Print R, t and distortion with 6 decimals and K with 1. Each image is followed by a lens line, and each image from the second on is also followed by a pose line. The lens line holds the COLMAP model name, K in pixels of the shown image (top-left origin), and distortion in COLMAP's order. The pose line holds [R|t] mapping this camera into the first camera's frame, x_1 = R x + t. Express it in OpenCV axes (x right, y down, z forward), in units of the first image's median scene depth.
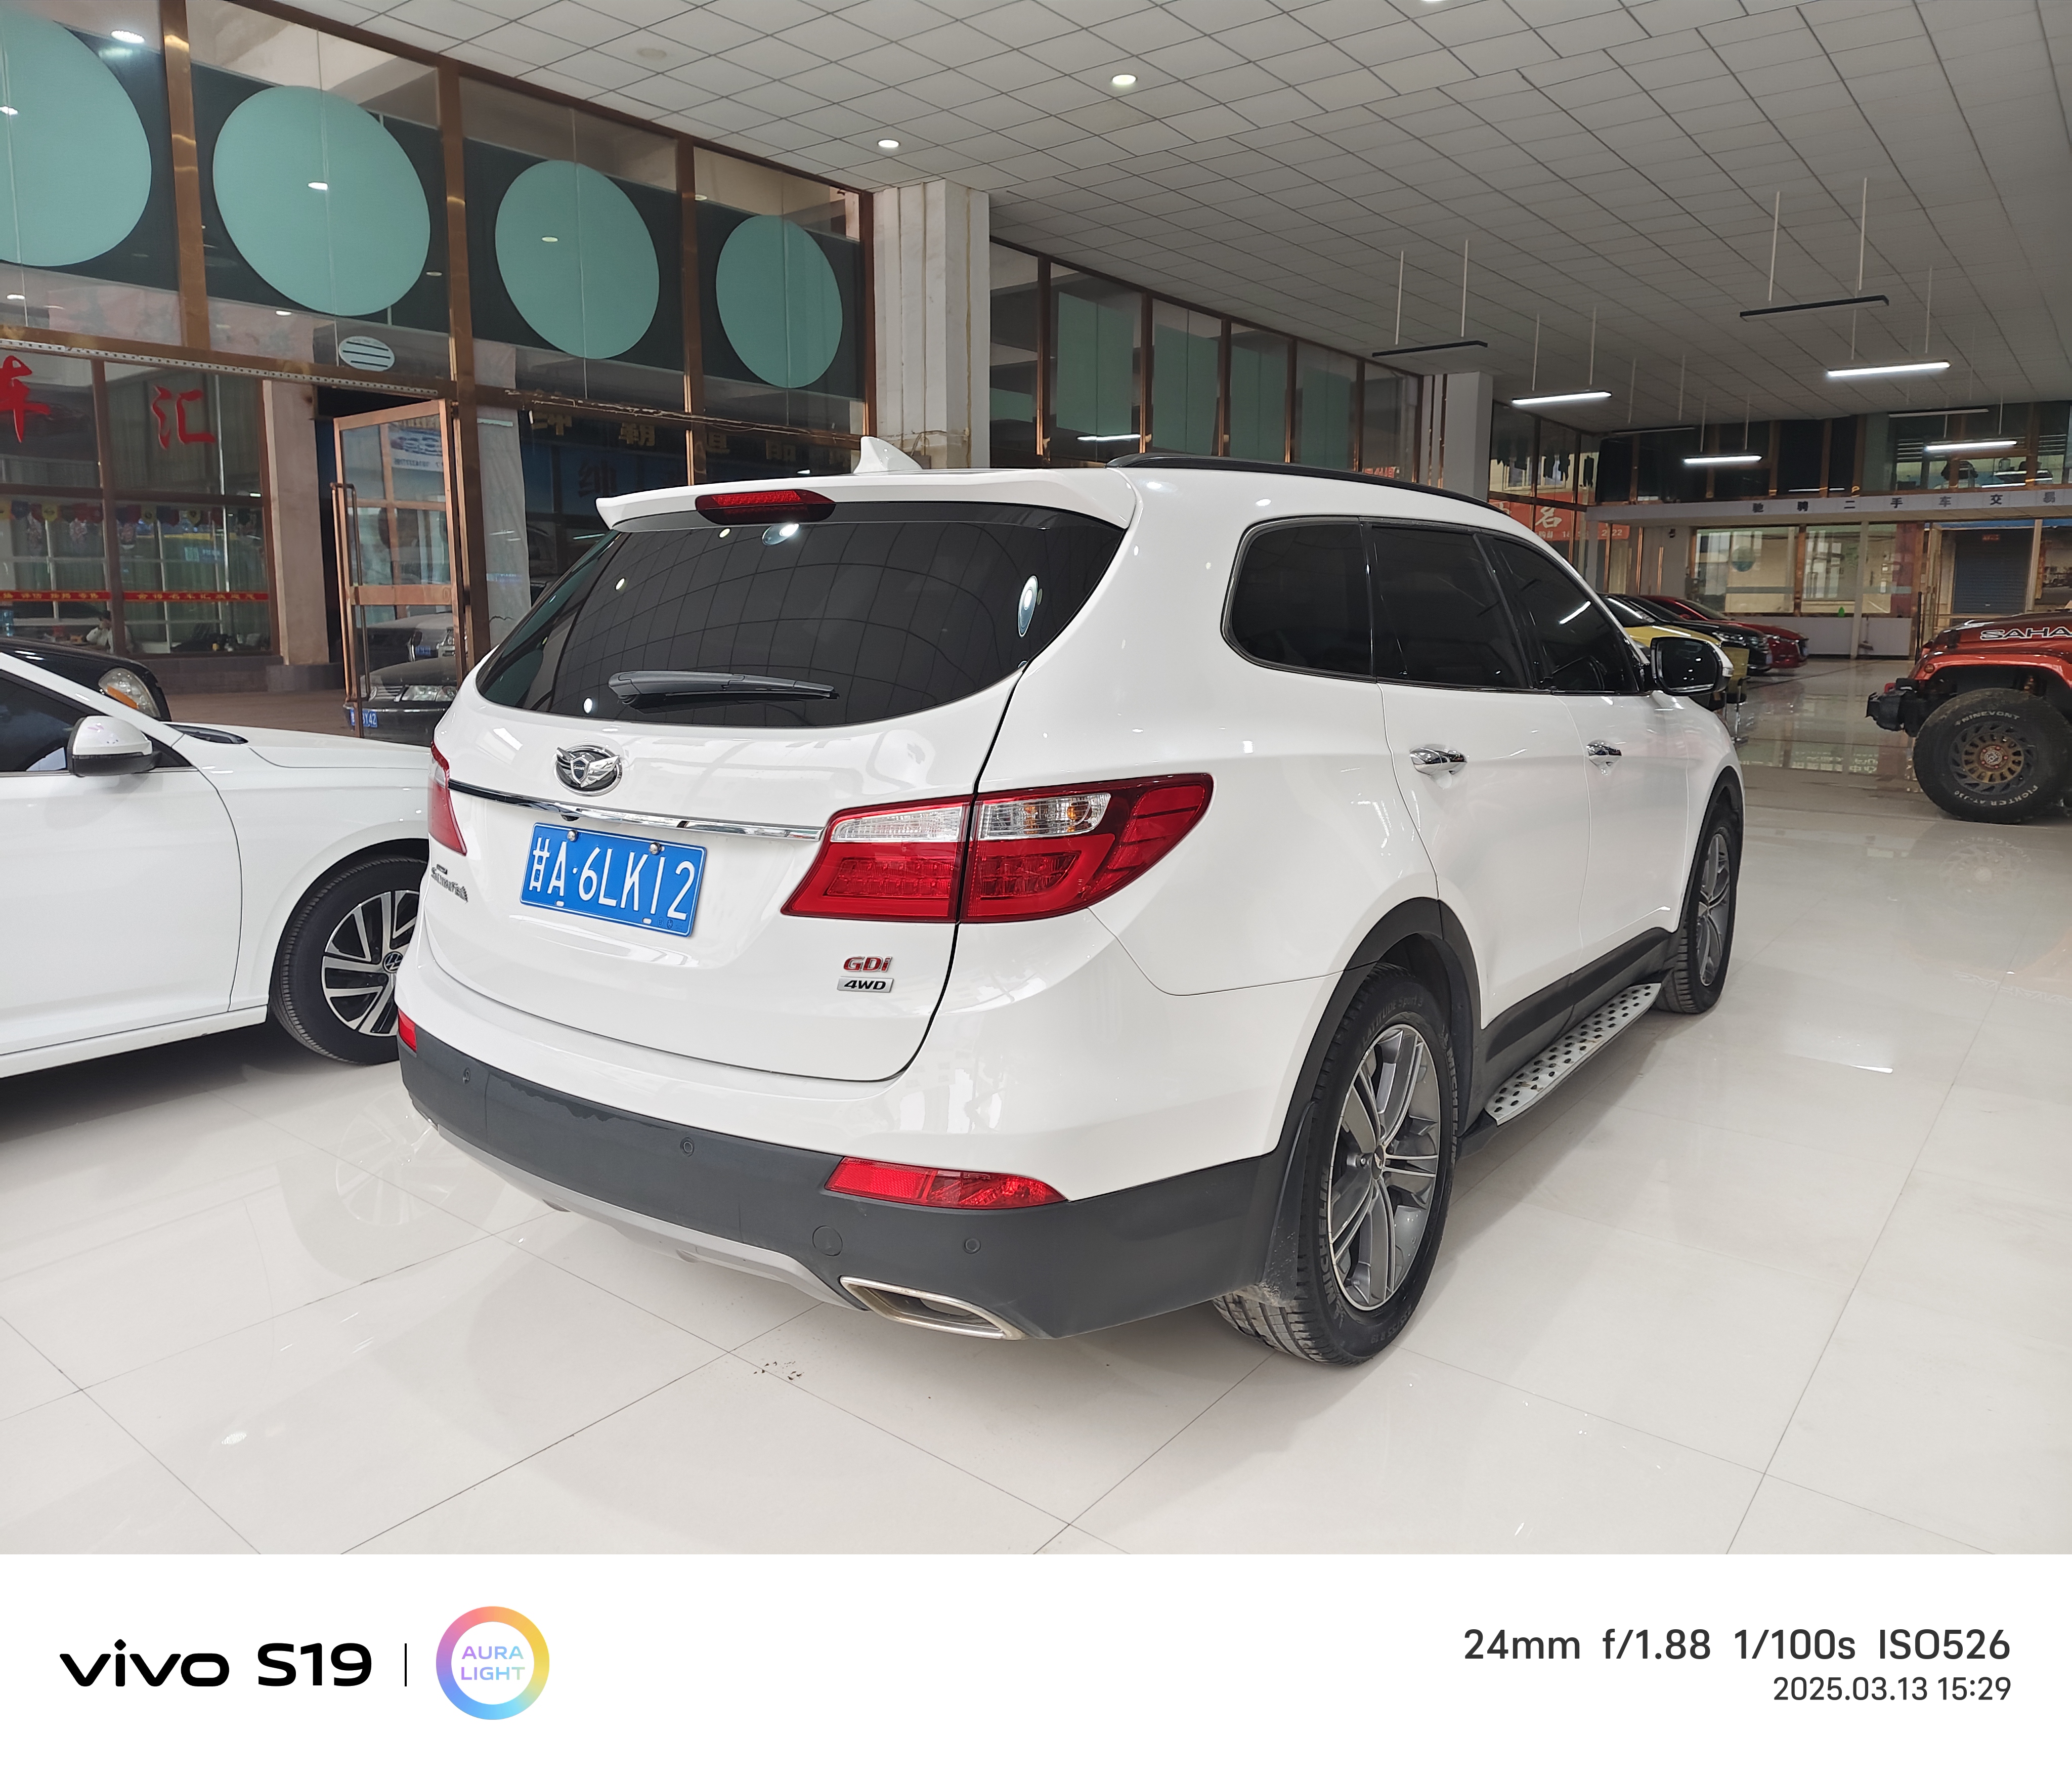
lens RADIAL K [[1407.0, 0, 1033.4], [0, 1407.0, 782.8], [0, 0, 1]] dist [0.097320, -0.118049]
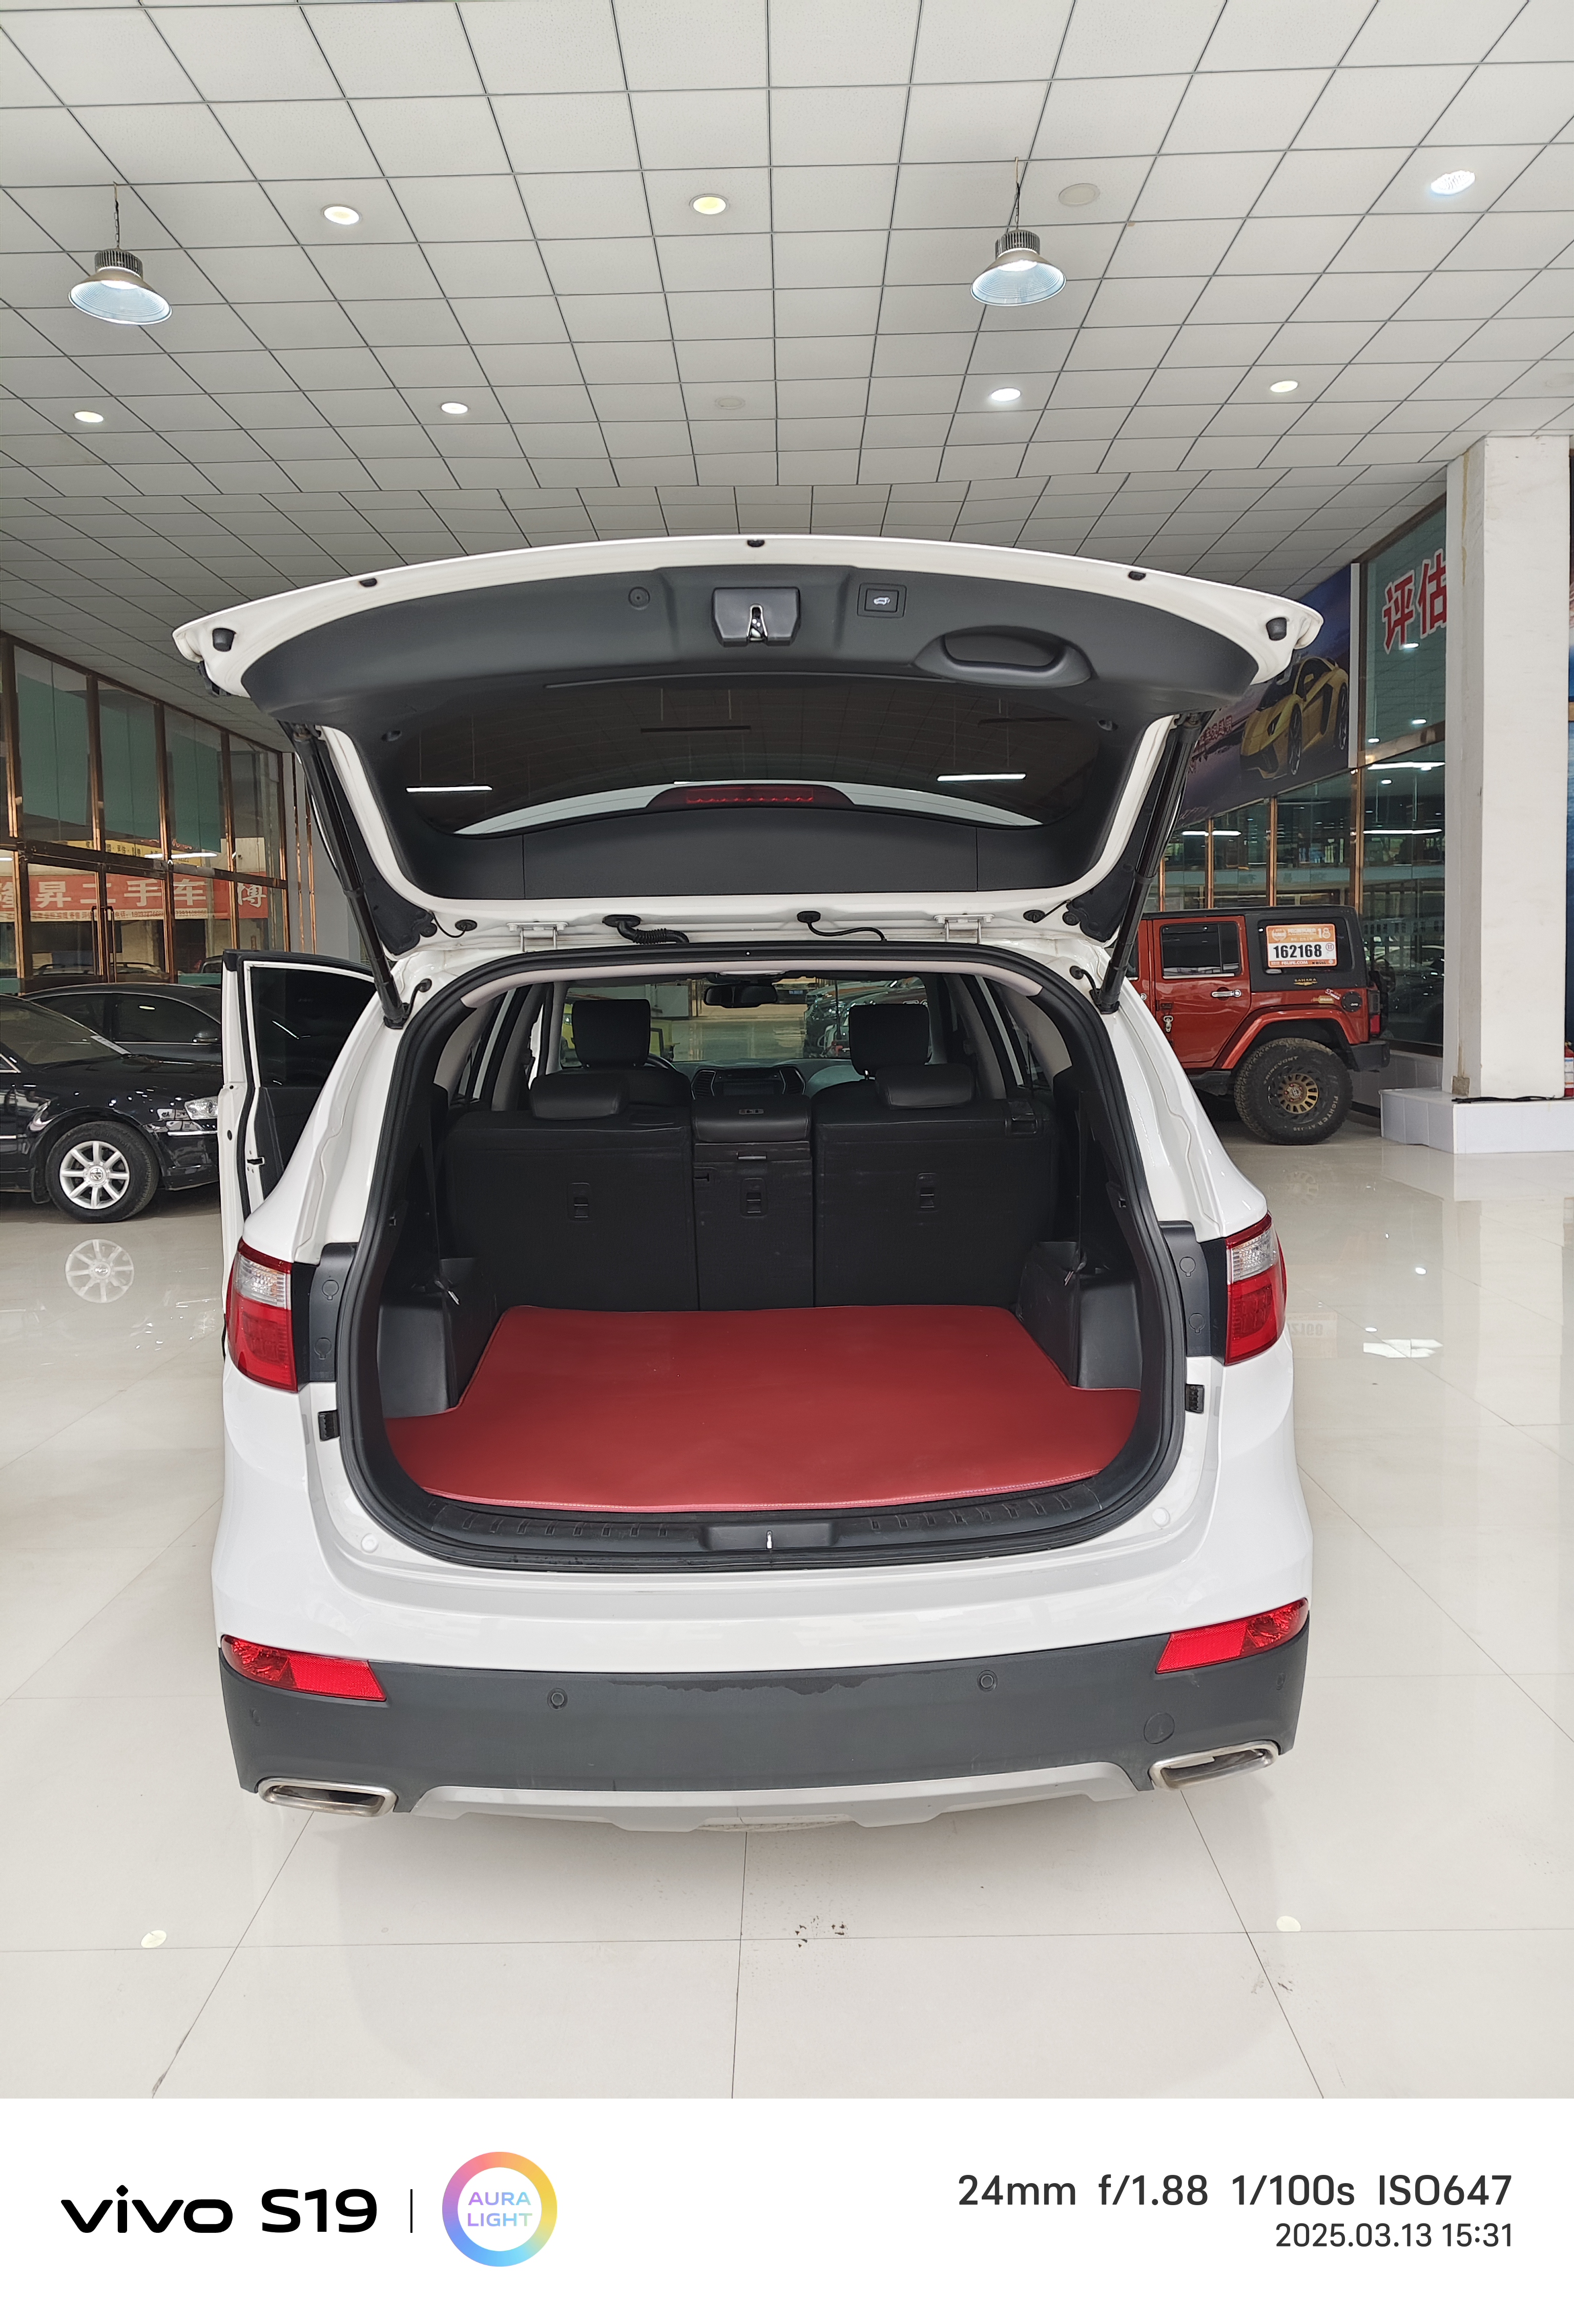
lens RADIAL K [[1455.7, 0, 794.7], [0, 1455.7, 1039.6], [0, 0, 1]] dist [0.009146, 0.001001]
pose [[0.786918, -0.051166, 0.614932, -0.798512], [0.100843, 0.993822, -0.046355, -0.103303], [-0.608761, 0.098489, 0.787216, 0.281749]]
